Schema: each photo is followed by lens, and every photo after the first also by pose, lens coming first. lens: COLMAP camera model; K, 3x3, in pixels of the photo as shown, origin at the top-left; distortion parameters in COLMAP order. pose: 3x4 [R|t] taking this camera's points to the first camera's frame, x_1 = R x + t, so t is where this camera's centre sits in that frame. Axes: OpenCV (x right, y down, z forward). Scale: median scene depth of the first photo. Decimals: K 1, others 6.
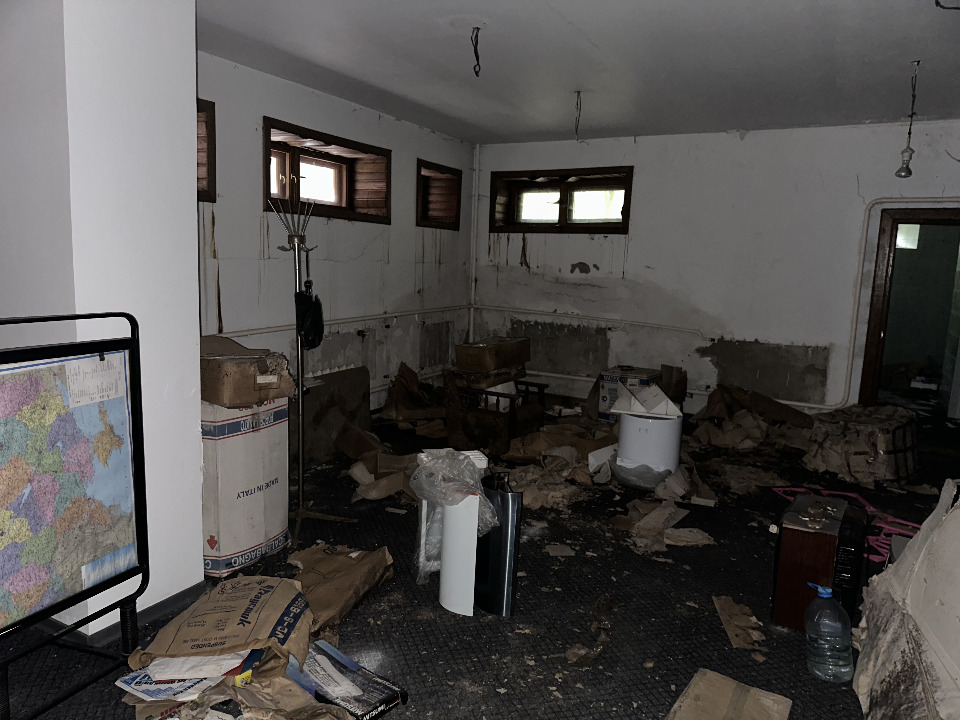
lens RADIAL K [[669.6, 0, 480.0], [0, 669.6, 360.0], [0, 0, 1]] dist [0.098589, -0.107071]
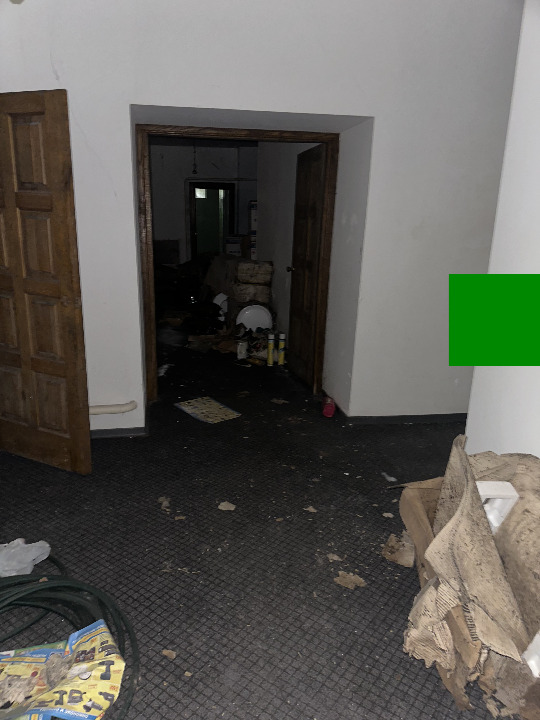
lens RADIAL K [[502.2, 0, 270.0], [0, 502.2, 360.0], [0, 0, 1]] dist [0.098589, -0.107071]
pose [[0.781210, -0.179390, 0.597938, -0.421222], [0.081653, 0.978957, 0.187021, 0.091625], [-0.618905, -0.097279, 0.779418, -0.710891]]
